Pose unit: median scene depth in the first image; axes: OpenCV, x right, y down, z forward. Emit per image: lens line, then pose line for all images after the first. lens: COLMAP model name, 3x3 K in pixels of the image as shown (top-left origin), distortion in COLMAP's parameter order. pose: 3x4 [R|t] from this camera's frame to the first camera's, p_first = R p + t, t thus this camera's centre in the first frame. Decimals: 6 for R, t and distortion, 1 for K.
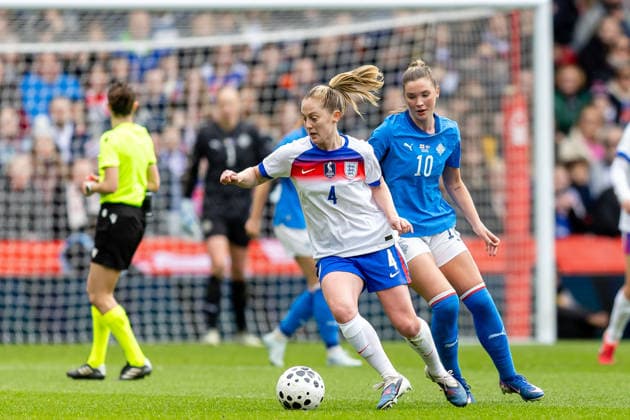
lens RADIAL K [[4529.9, 0, 315.0], [0, 4529.9, 210.0], [0, 0, 1]] dist [0.738118, -11.675674]
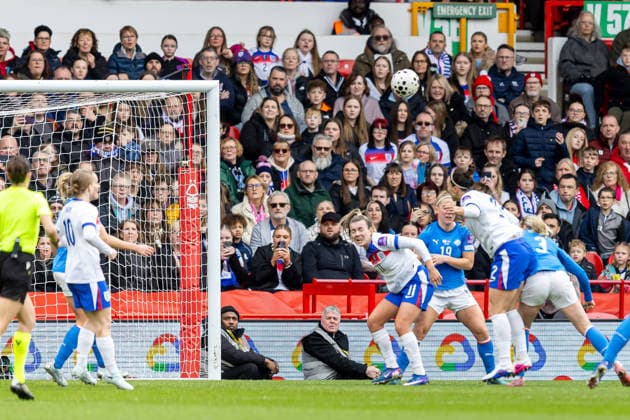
lens RADIAL K [[4529.9, 0, 315.0], [0, 4529.9, 210.0], [0, 0, 1]] dist [0.738118, -11.675674]
pose [[0.997434, 0.009522, 0.070959, -0.006840], [-0.008230, 0.999795, -0.018479, 0.007335], [-0.071121, 0.017847, 0.997308, -0.173262]]
